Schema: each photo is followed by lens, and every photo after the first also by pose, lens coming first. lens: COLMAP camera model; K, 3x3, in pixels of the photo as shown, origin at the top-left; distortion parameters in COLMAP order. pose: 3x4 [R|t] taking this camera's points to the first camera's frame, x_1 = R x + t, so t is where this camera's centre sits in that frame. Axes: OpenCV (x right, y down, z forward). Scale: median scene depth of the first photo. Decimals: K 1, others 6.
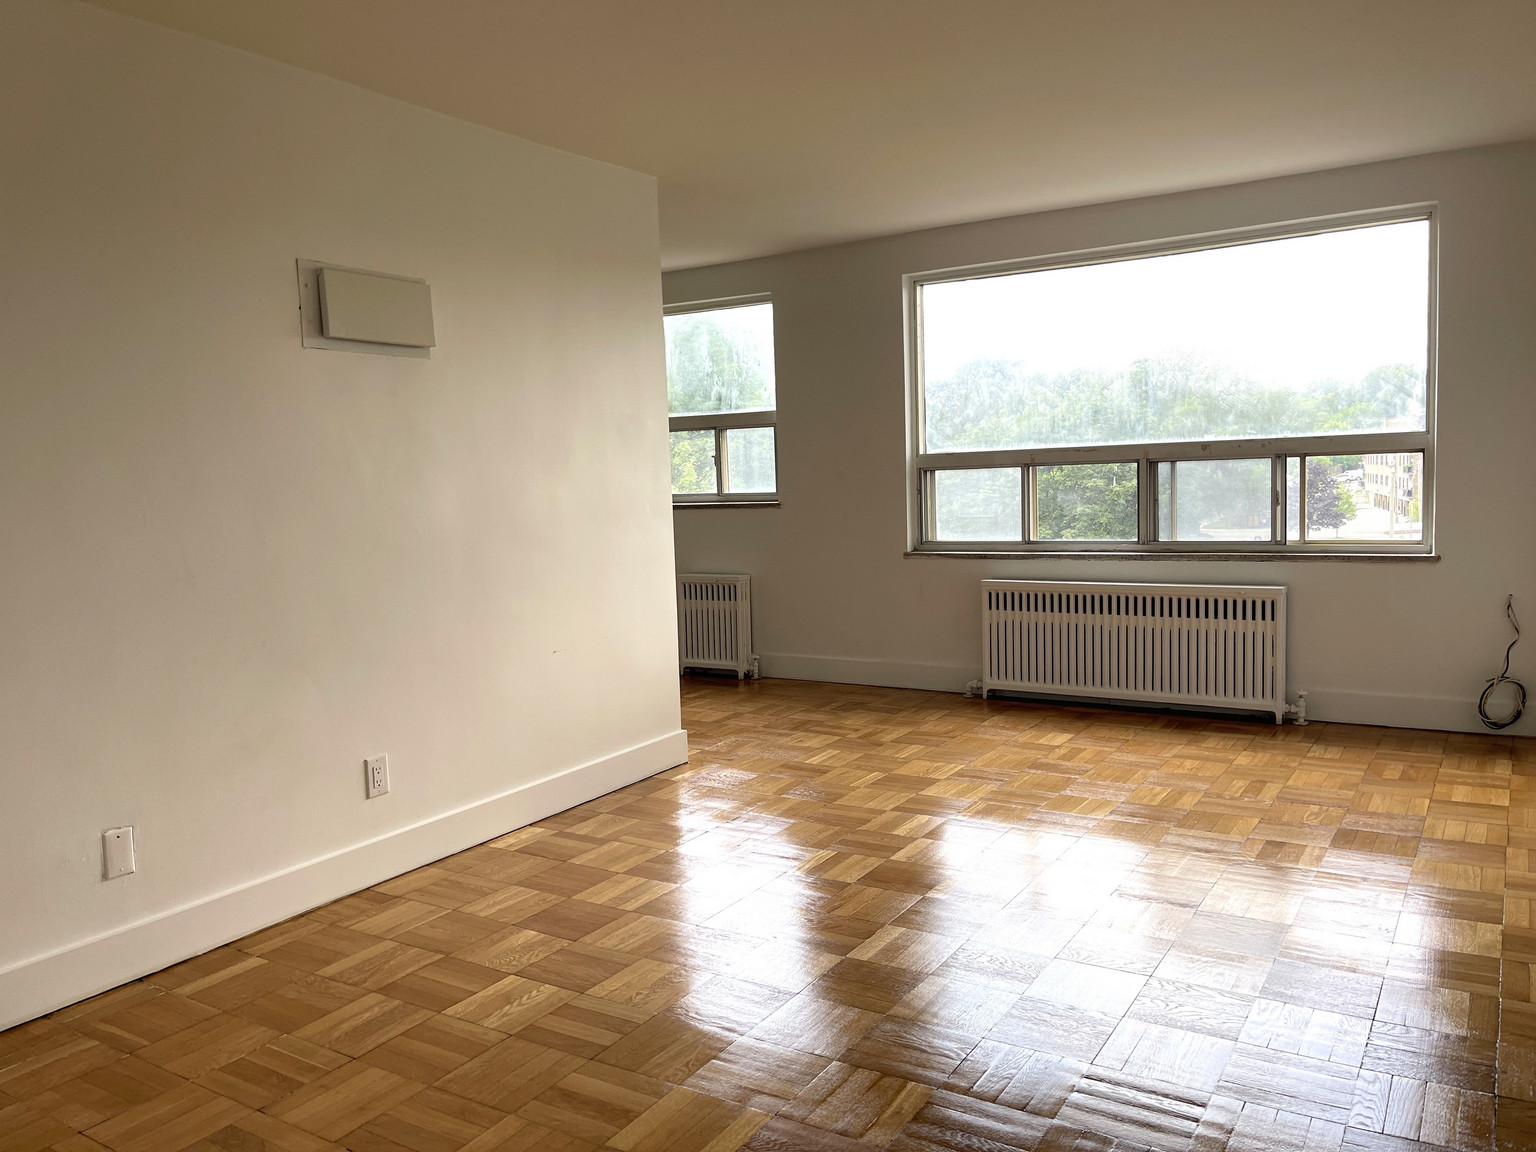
lens RADIAL K [[1195.1, 0, 846.4], [0, 1195.1, 583.1], [0, 0, 1]] dist [0.045884, -0.052337]
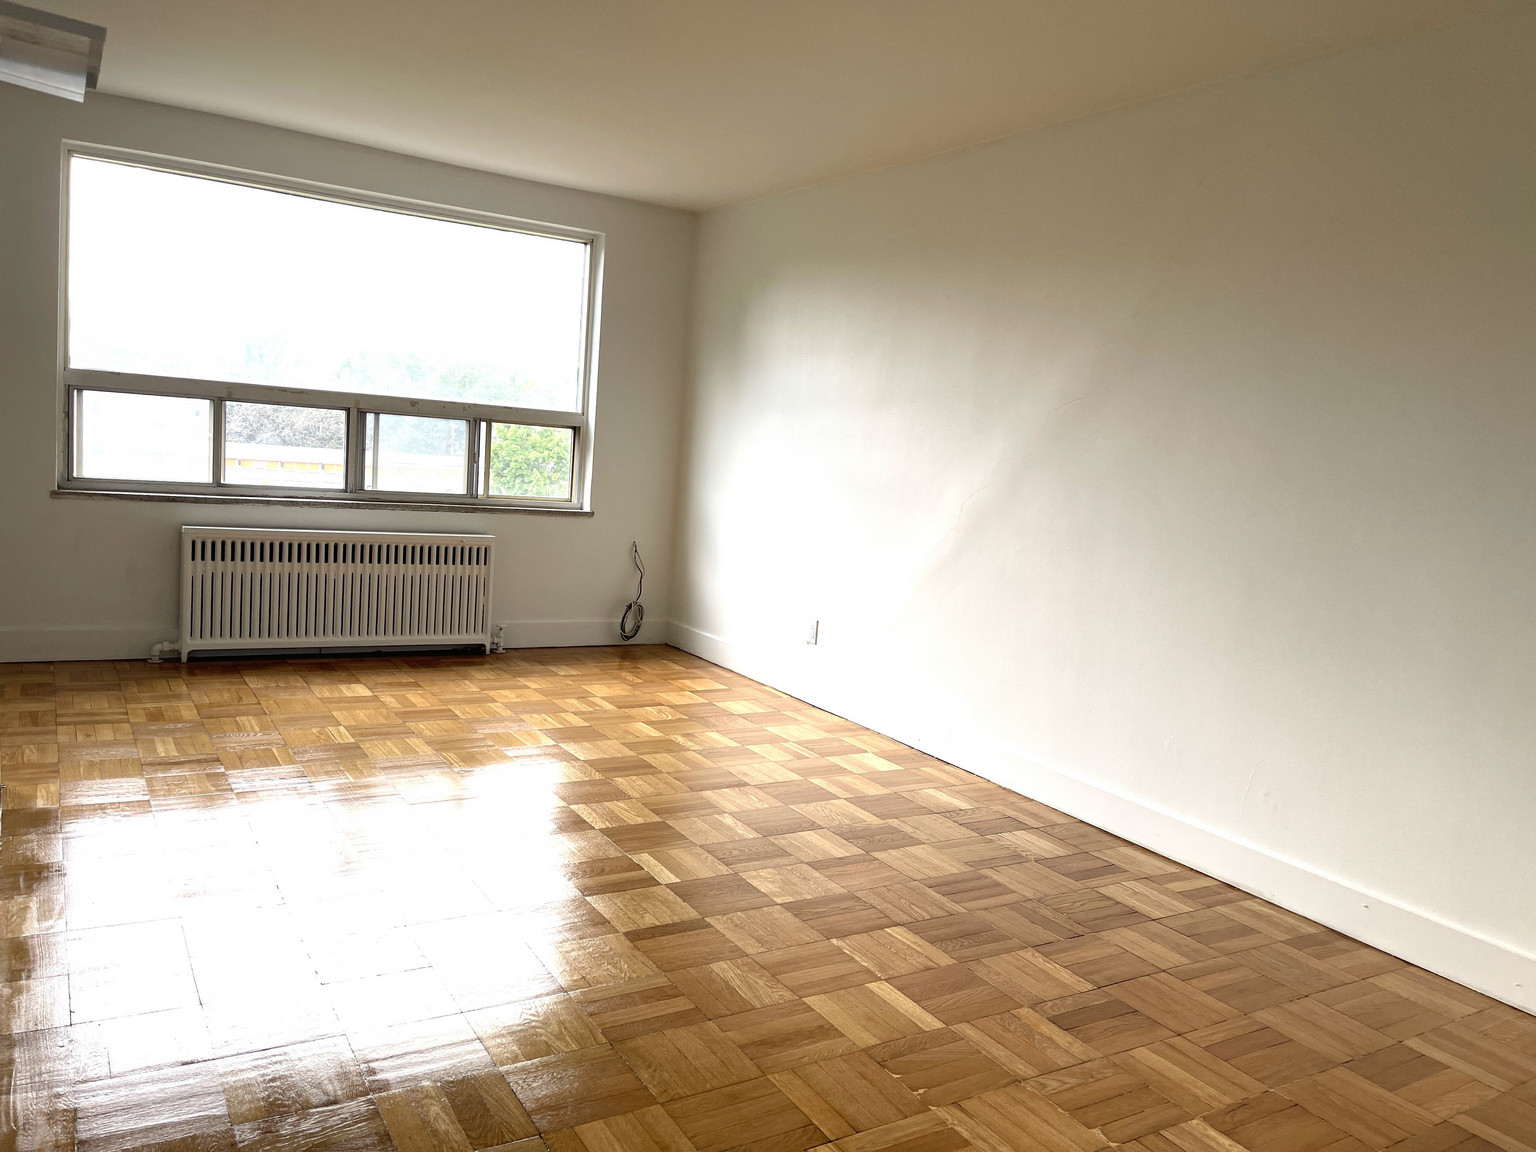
lens RADIAL K [[1195.1, 0, 761.6], [0, 1195.1, 579.4], [0, 0, 1]] dist [0.045884, -0.052337]
pose [[0.422604, -0.036943, 0.905561, -0.505733], [-0.011210, 0.998879, 0.045982, -0.009279], [-0.906245, -0.029584, 0.421716, 0.248294]]
